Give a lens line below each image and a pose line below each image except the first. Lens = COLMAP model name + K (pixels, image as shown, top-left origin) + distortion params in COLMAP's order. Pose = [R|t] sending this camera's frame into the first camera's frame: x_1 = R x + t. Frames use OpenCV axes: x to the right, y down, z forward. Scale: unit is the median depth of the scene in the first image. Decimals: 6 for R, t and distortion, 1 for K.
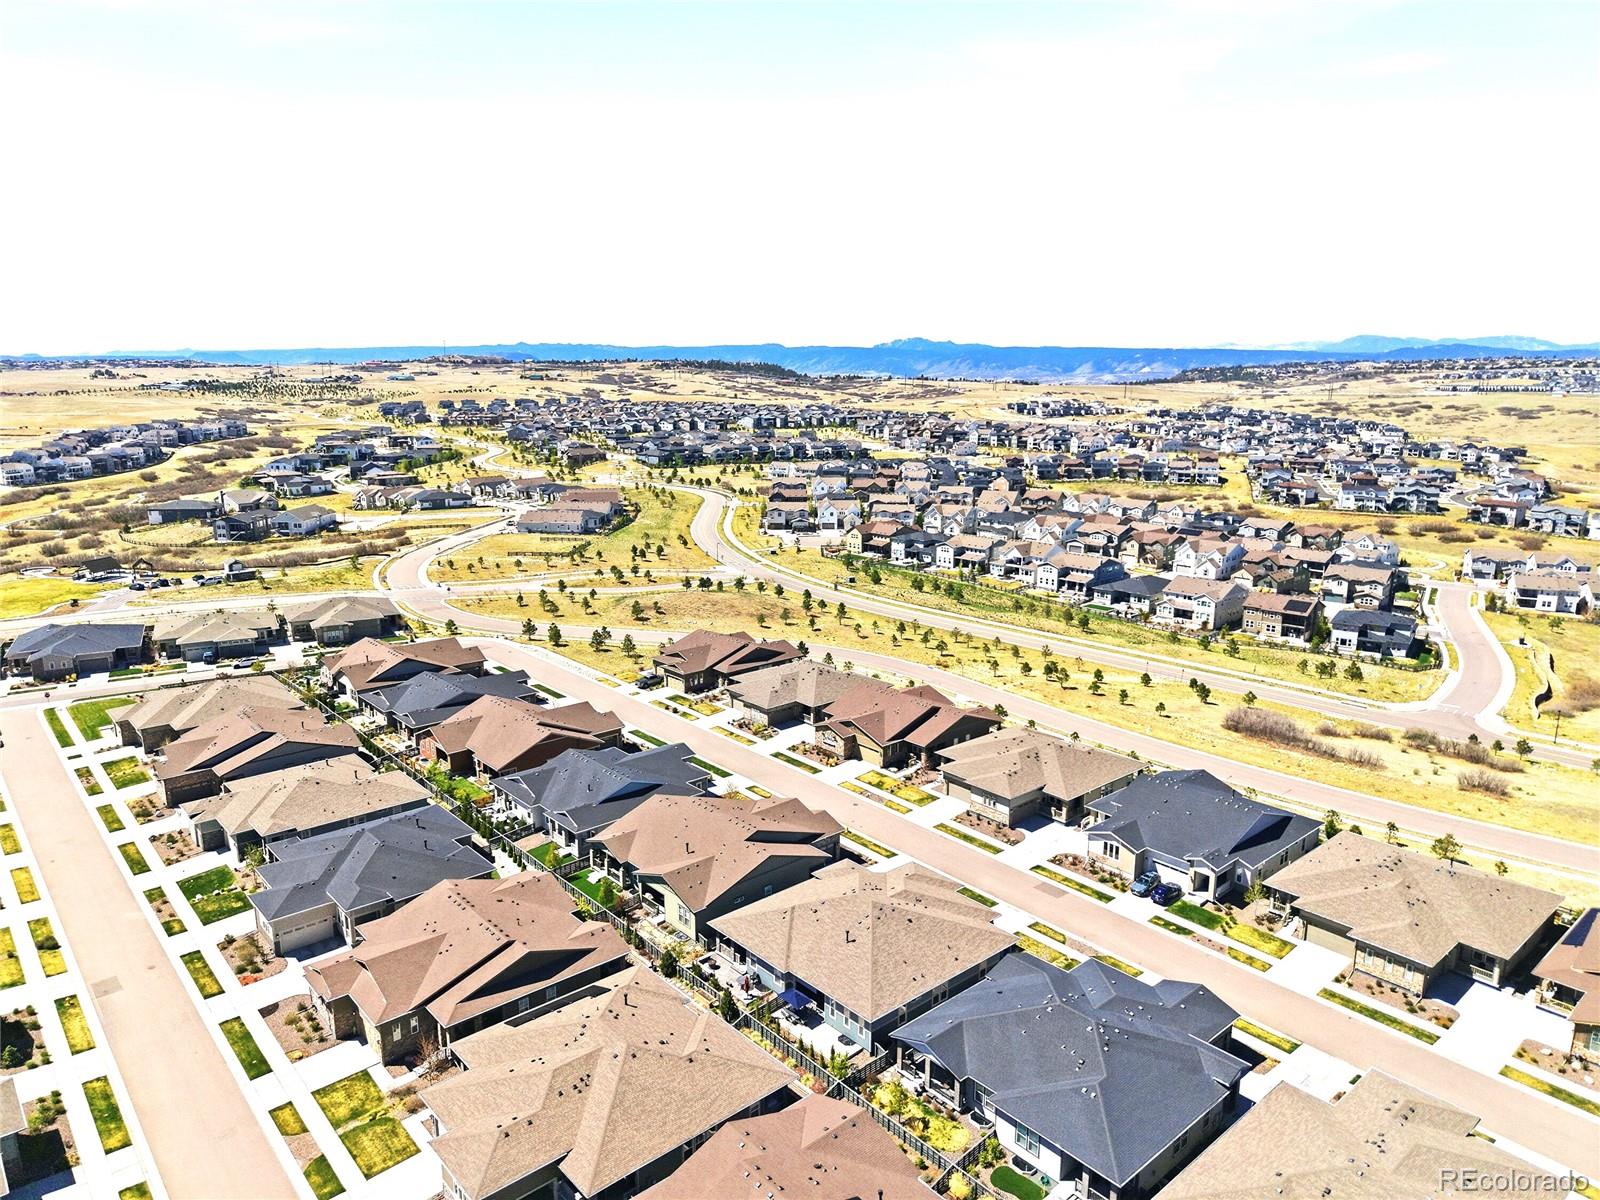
lens RADIAL K [[1062.1, 0, 806.5], [0, 1062.1, 605.2], [0, 0, 1]] dist [0.050593, -0.066275]
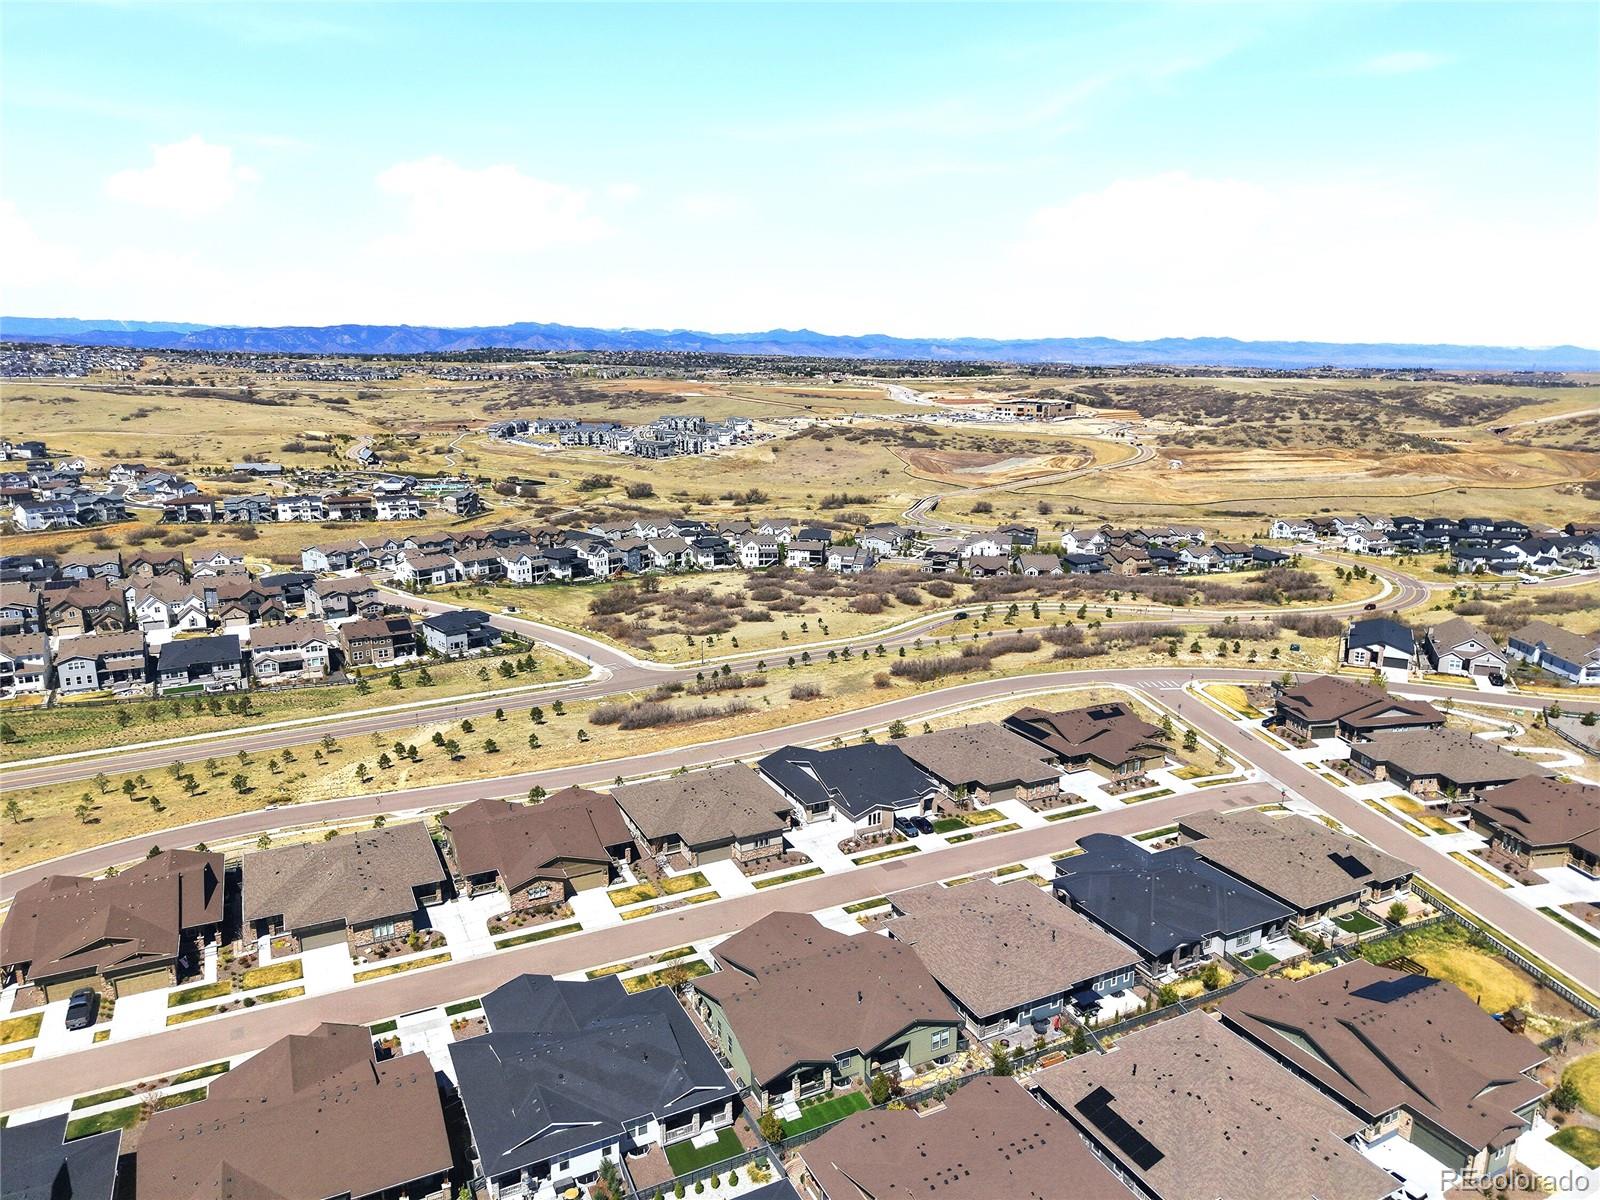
lens RADIAL K [[1062.1, 0, 806.5], [0, 1062.1, 605.2], [0, 0, 1]] dist [0.050593, -0.066275]
pose [[0.249192, -0.225771, 0.941770, -0.663048], [0.206350, 0.962494, 0.176140, -0.192235], [-0.946215, 0.150441, 0.286434, 0.536511]]
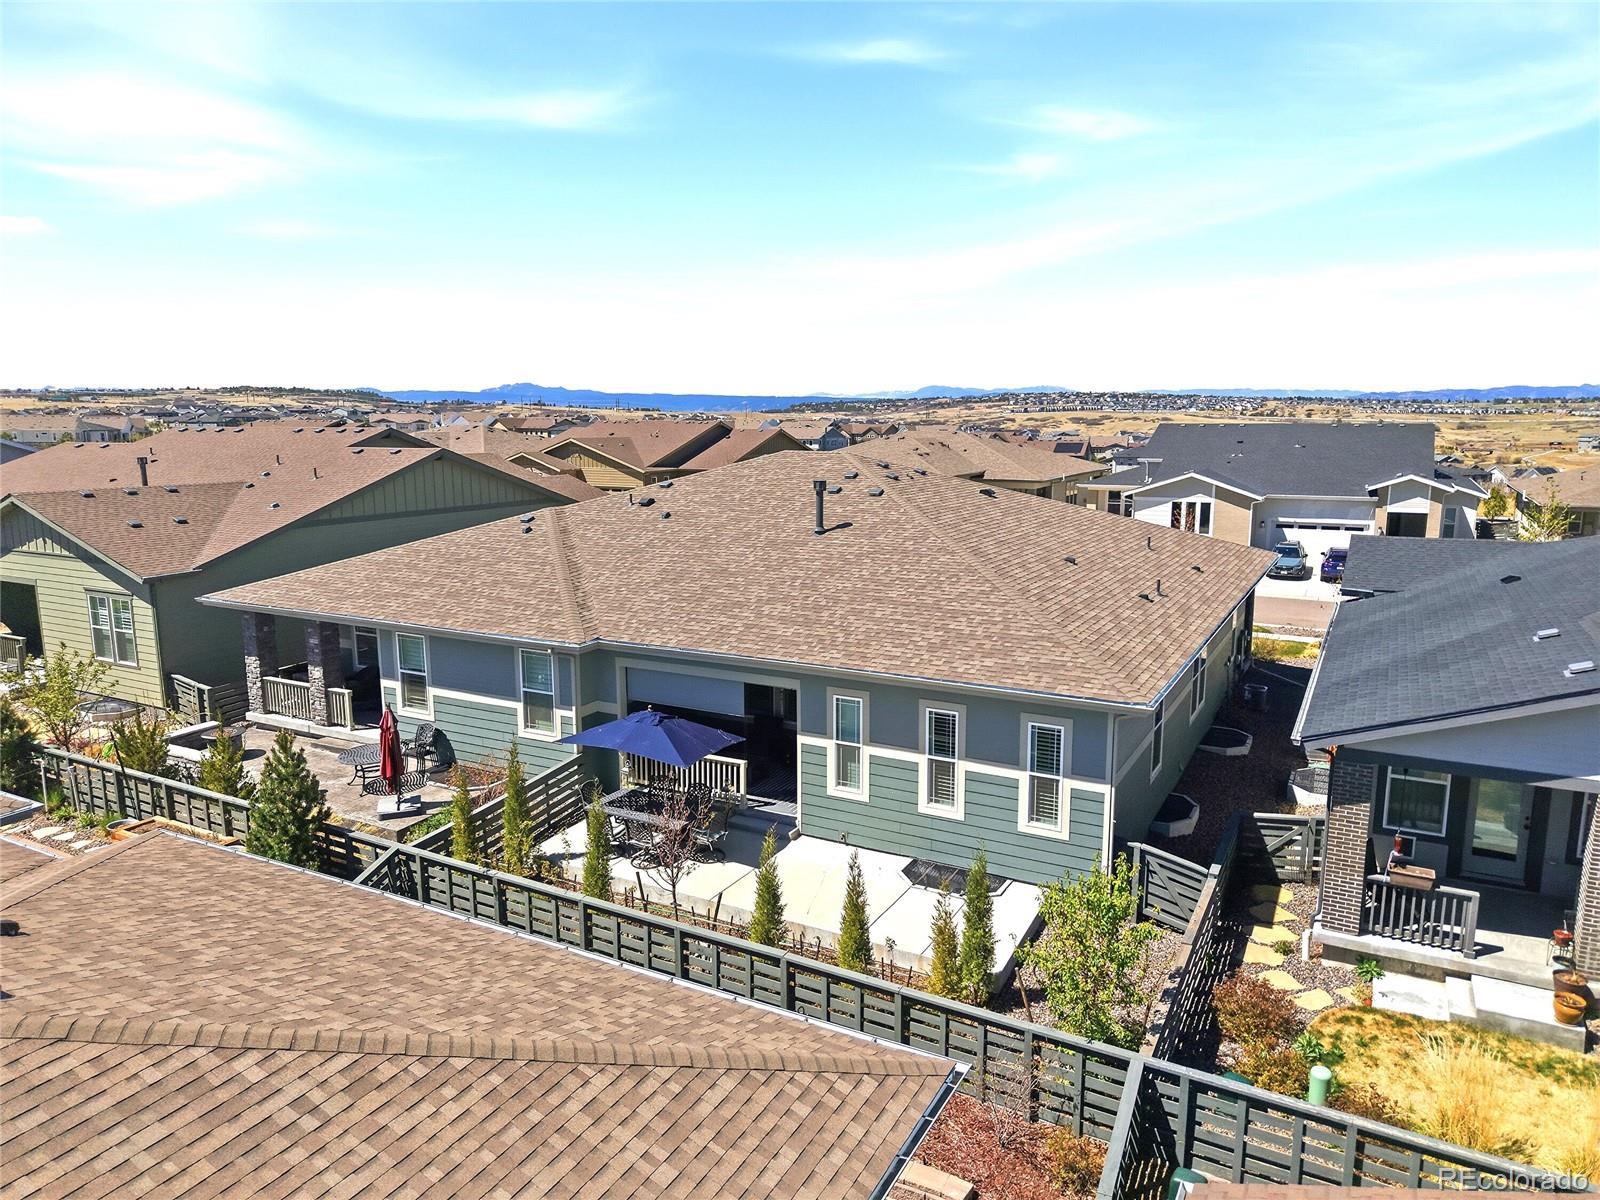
lens RADIAL K [[1067.5, 0, 805.4], [0, 1067.5, 599.4], [0, 0, 1]] dist [0.031388, -0.034645]
pose [[0.939408, -0.063738, 0.336822, -0.030387], [0.079963, 0.996200, -0.034505, 0.210883], [-0.333343, 0.059348, 0.940936, 0.479150]]
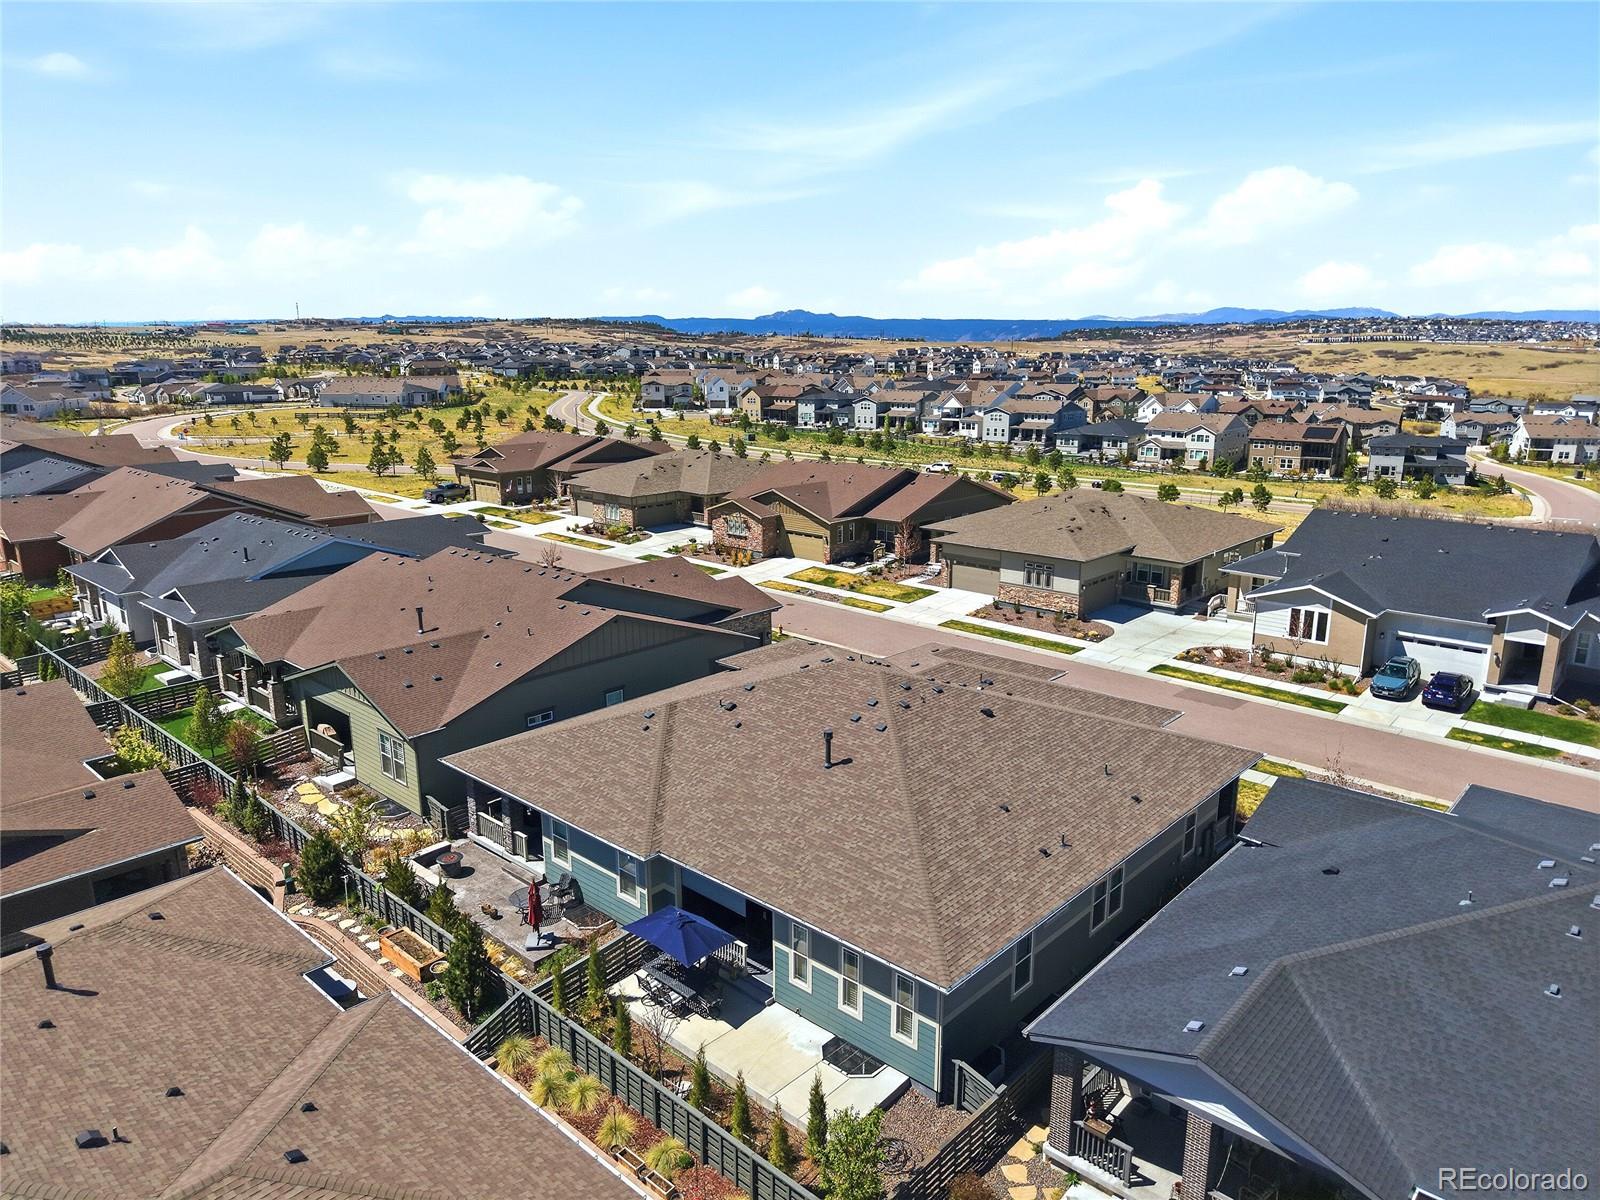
lens RADIAL K [[1067.5, 0, 805.4], [0, 1067.5, 599.4], [0, 0, 1]] dist [0.031388, -0.034645]
pose [[0.994364, -0.029842, 0.101736, -0.001819], [0.028054, 0.999427, 0.018961, 0.158061], [-0.102243, -0.016000, 0.994631, 0.408103]]
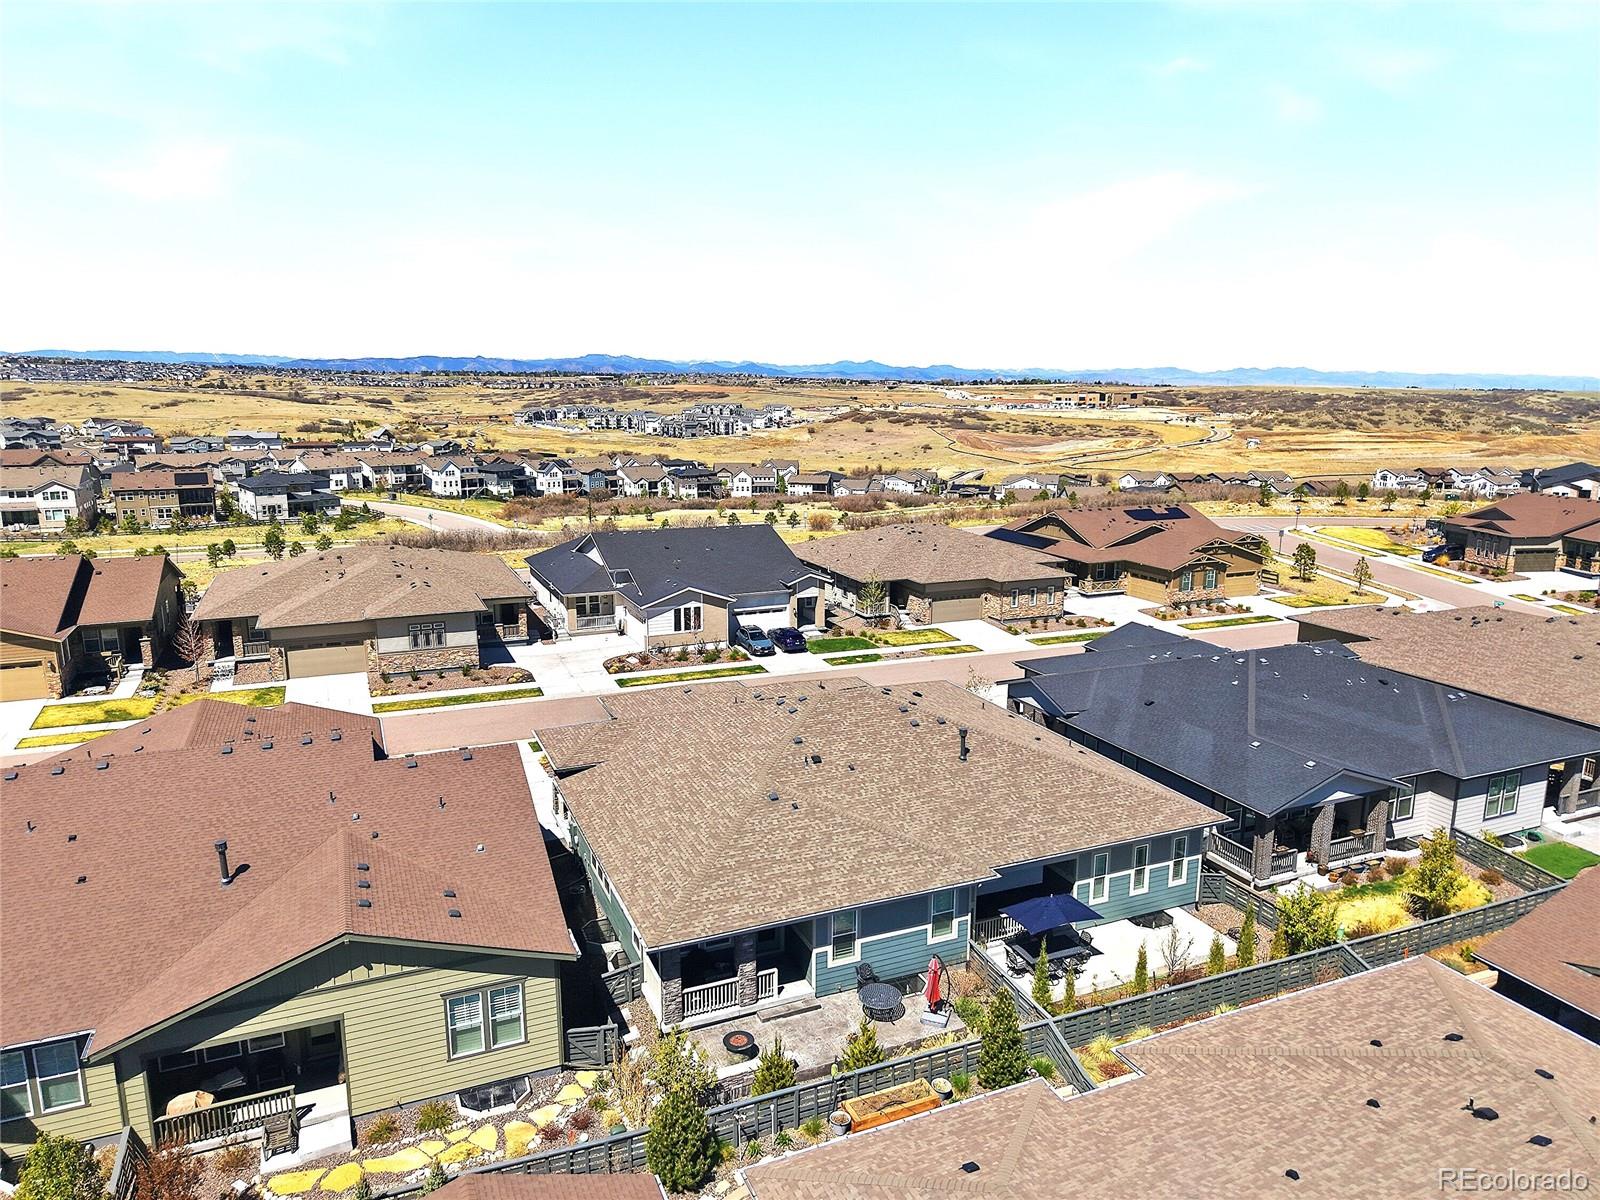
lens RADIAL K [[1067.5, 0, 805.4], [0, 1067.5, 599.4], [0, 0, 1]] dist [0.031388, -0.034645]
pose [[0.308003, -0.191262, 0.931962, -0.220369], [0.203652, 0.970133, 0.131791, 0.117179], [-0.929333, 0.149204, 0.337754, 0.564478]]
